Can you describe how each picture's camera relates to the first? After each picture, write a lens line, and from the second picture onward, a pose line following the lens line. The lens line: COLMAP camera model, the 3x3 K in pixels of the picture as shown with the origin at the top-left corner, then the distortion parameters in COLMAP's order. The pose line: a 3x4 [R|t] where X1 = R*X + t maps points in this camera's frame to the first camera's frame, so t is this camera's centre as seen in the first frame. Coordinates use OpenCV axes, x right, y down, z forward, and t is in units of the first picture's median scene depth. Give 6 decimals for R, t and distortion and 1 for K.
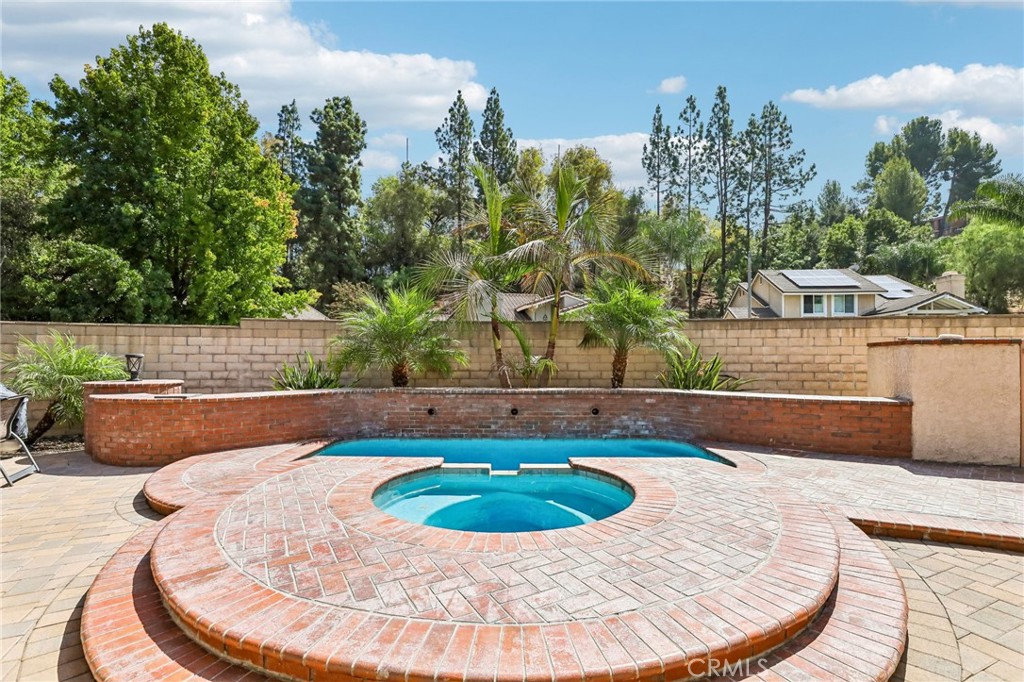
lens RADIAL K [[483.1, 0, 521.2], [0, 483.1, 345.9], [0, 0, 1]] dist [-0.044247, 0.014433]
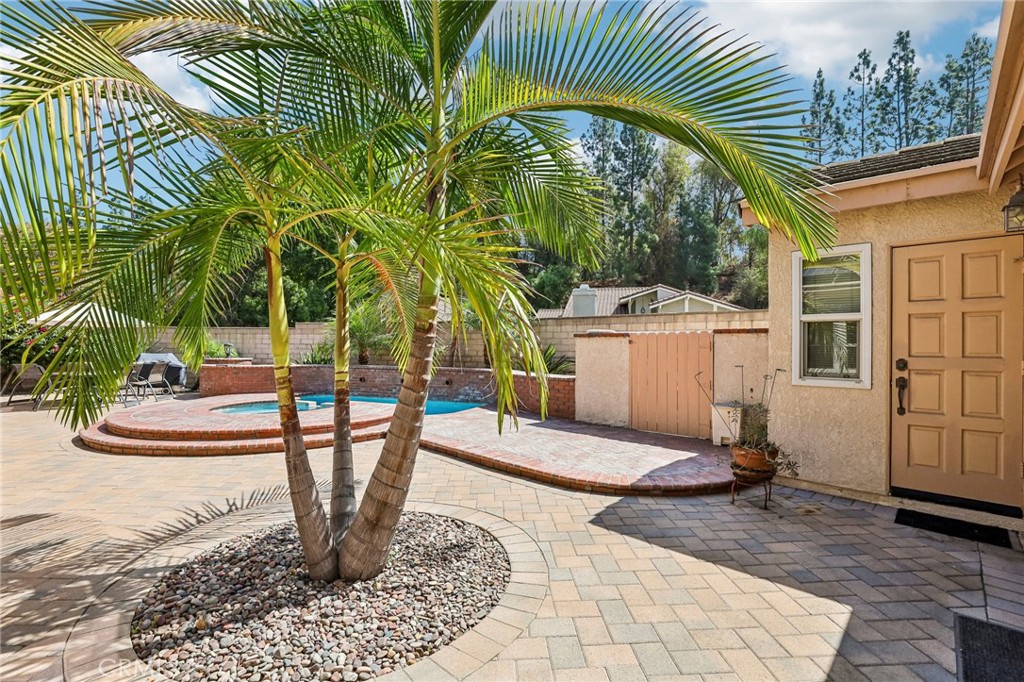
lens RADIAL K [[472.0, 0, 519.7], [0, 472.0, 343.8], [0, 0, 1]] dist [-0.042411, 0.013365]
pose [[0.923609, 0.000482, -0.383335, 0.103911], [0.004947, 0.999901, 0.013176, -0.000204], [0.383304, -0.014066, 0.923515, -0.028942]]
